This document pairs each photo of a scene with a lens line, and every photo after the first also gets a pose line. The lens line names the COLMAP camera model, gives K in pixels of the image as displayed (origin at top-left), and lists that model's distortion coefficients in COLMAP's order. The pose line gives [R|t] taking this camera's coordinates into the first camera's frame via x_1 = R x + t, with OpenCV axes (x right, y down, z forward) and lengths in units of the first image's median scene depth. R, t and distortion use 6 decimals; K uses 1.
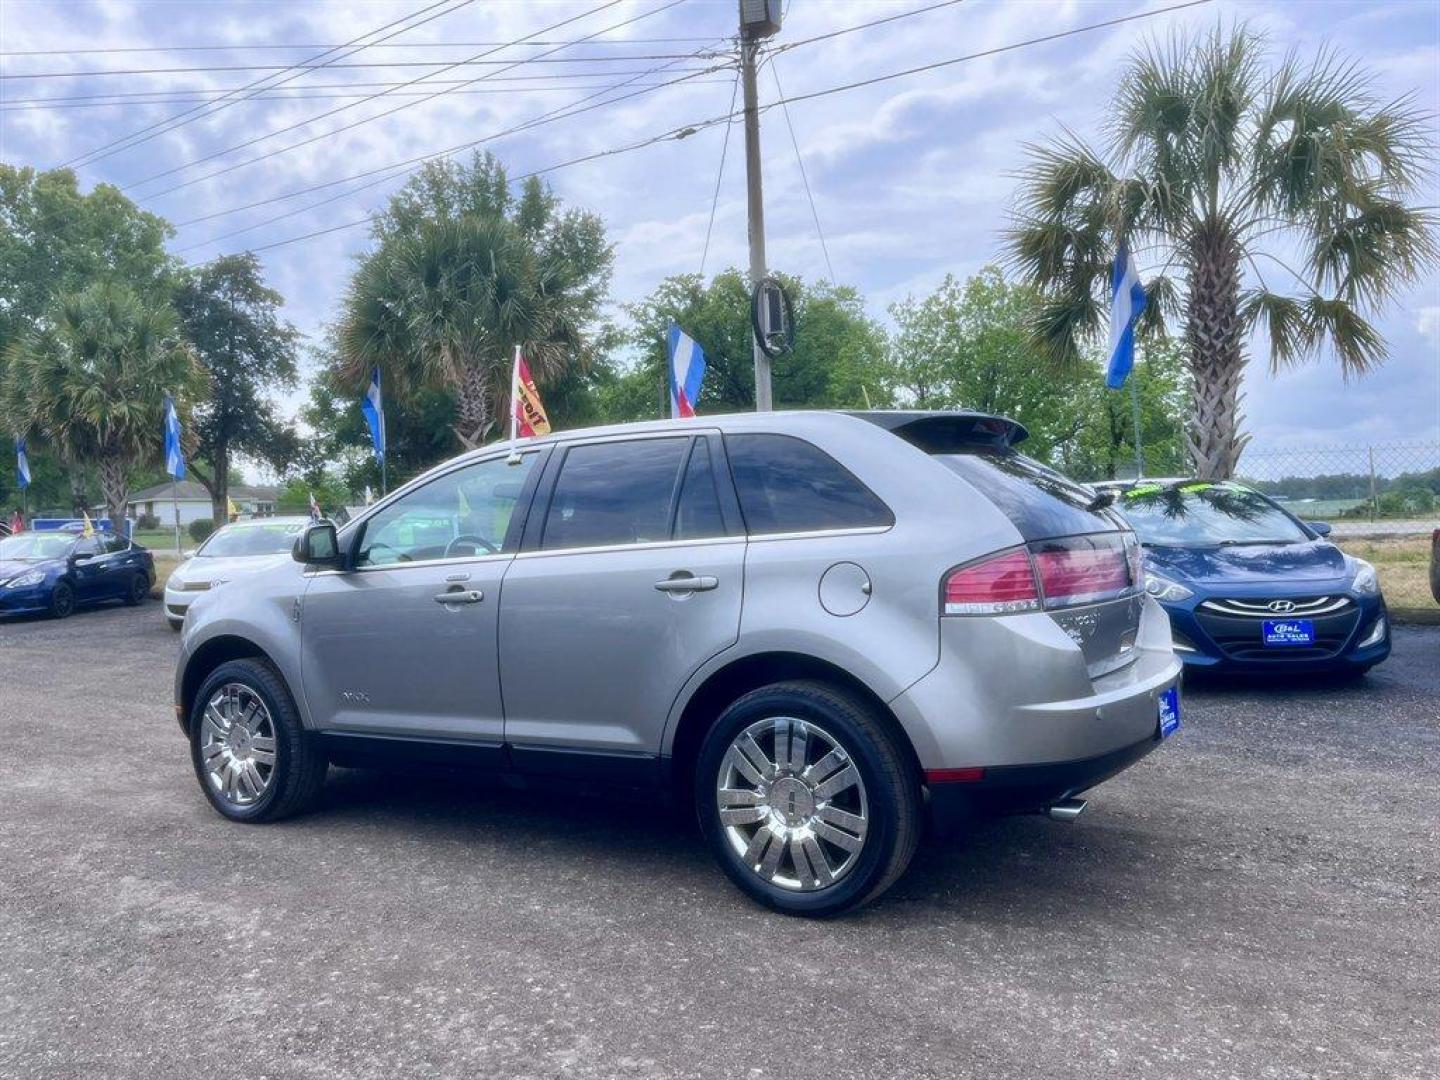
lens RADIAL K [[1096.9, 0, 720.0], [0, 1096.9, 540.0], [0, 0, 1]] dist [0.085187, -0.121956]
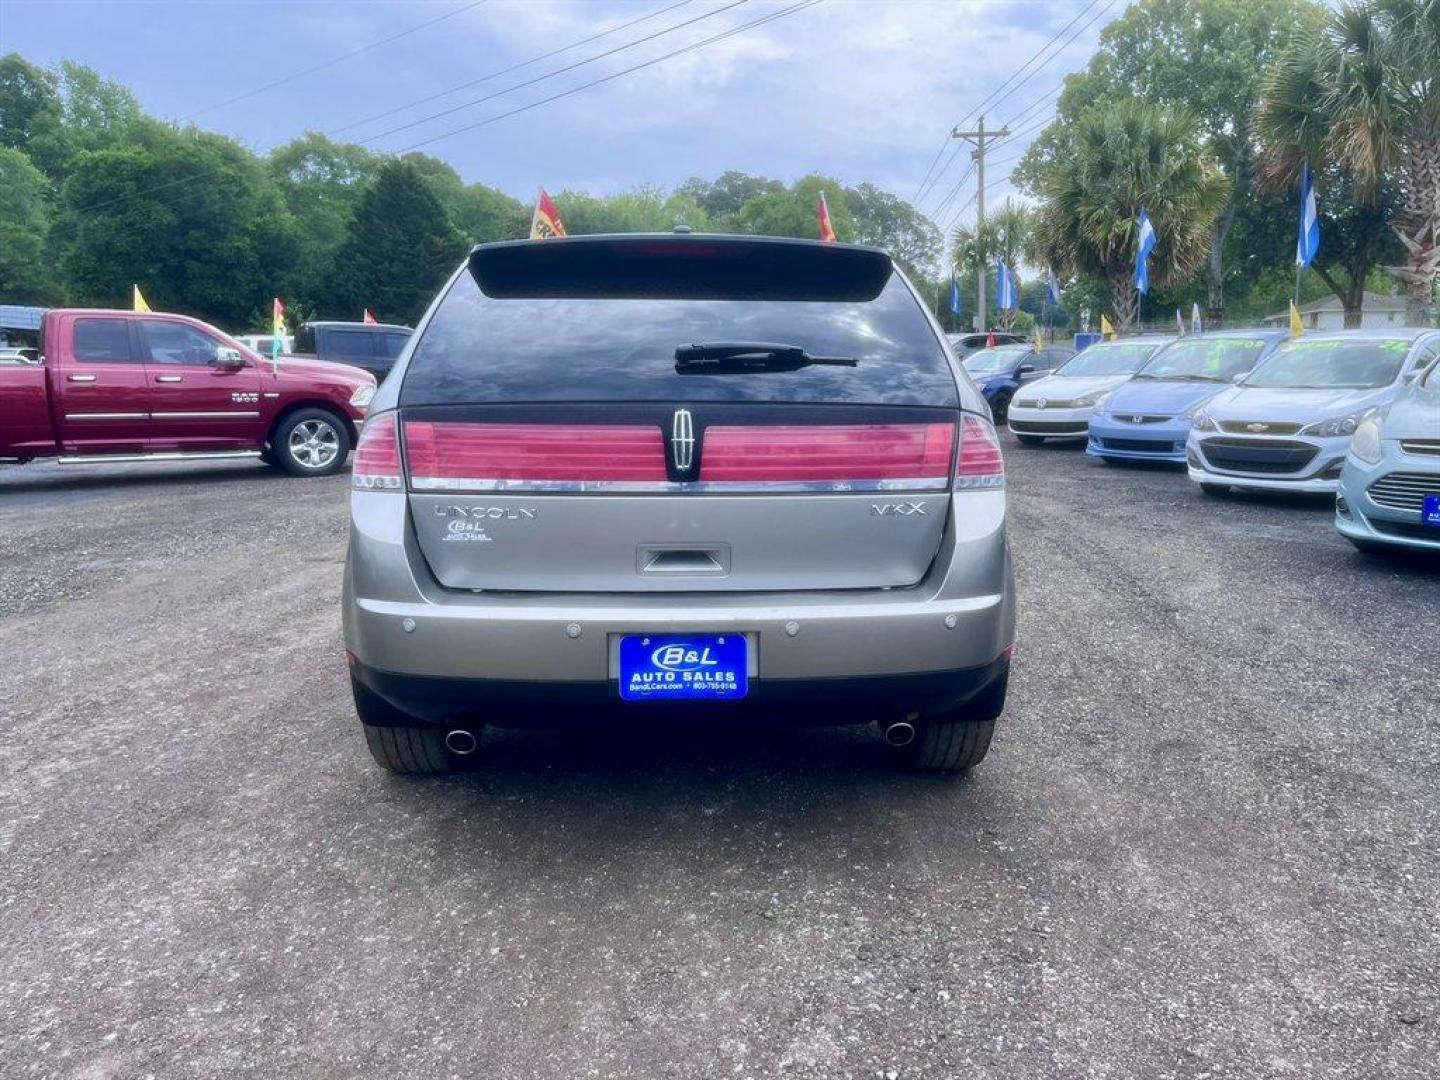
lens RADIAL K [[1132.8, 0, 750.4], [0, 1132.8, 521.2], [0, 0, 1]] dist [0.072714, -0.106032]
pose [[0.572717, 0.145226, -0.806787, 1.018089], [-0.026314, 0.986932, 0.158973, -0.050548], [0.819331, -0.069816, 0.569054, 0.653455]]
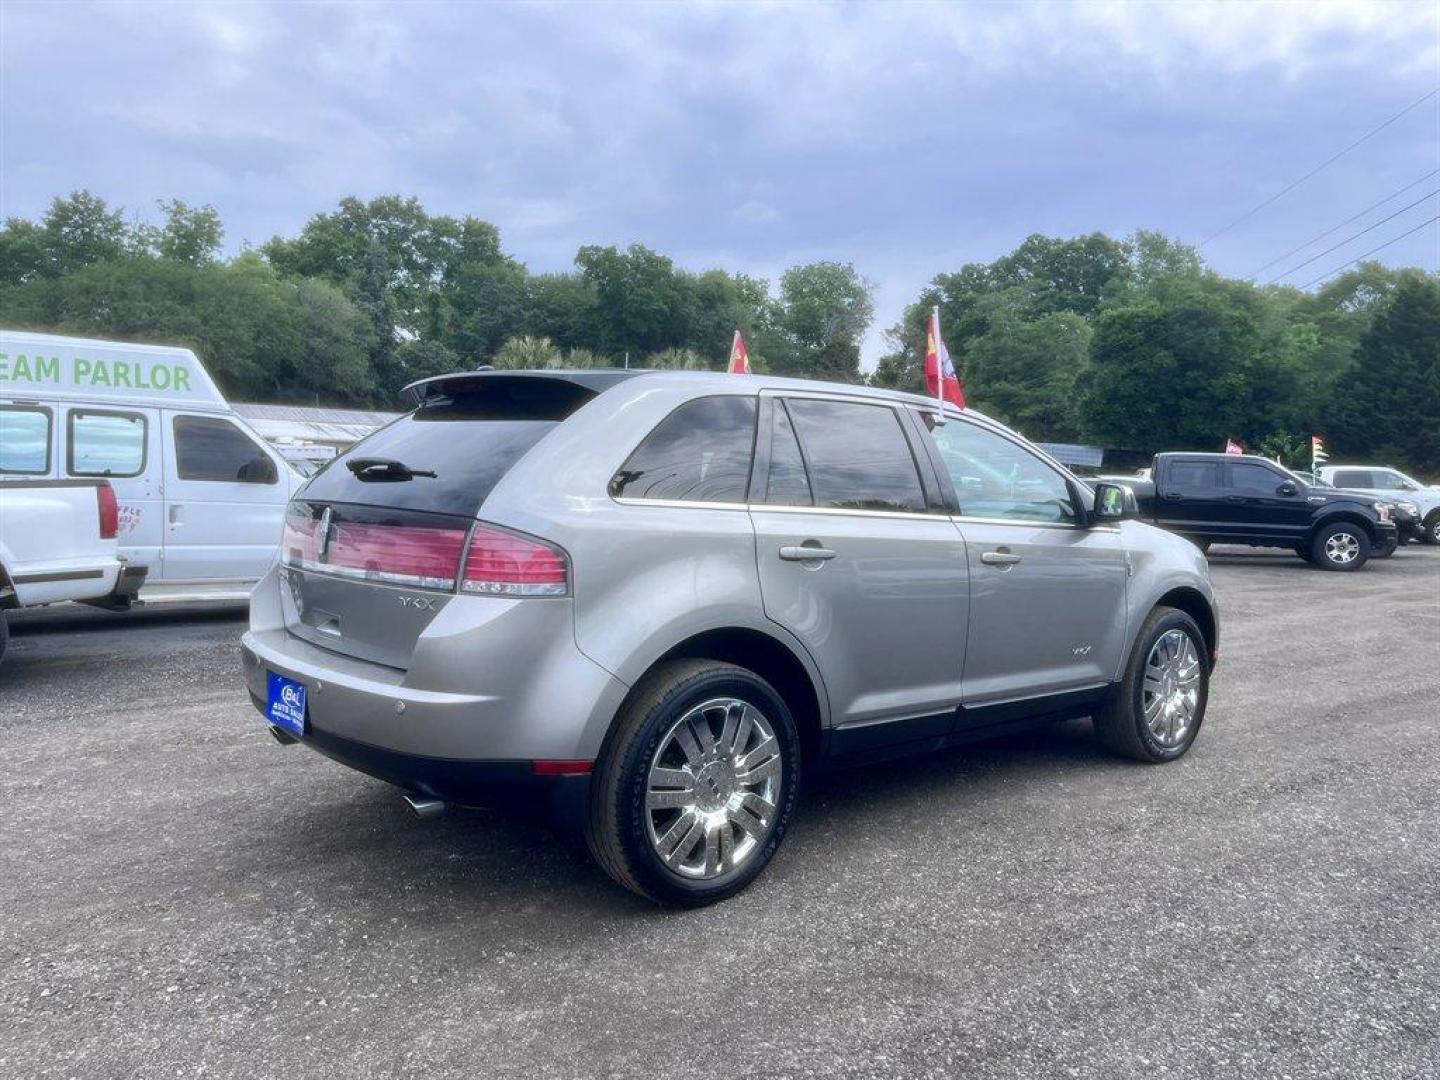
lens RADIAL K [[1096.9, 0, 720.0], [0, 1096.9, 540.0], [0, 0, 1]] dist [0.085187, -0.121956]
pose [[-0.295436, 0.075749, -0.952355, 1.185498], [-0.018409, 0.996215, 0.084949, -0.062694], [0.955185, 0.042629, -0.292924, 1.643569]]
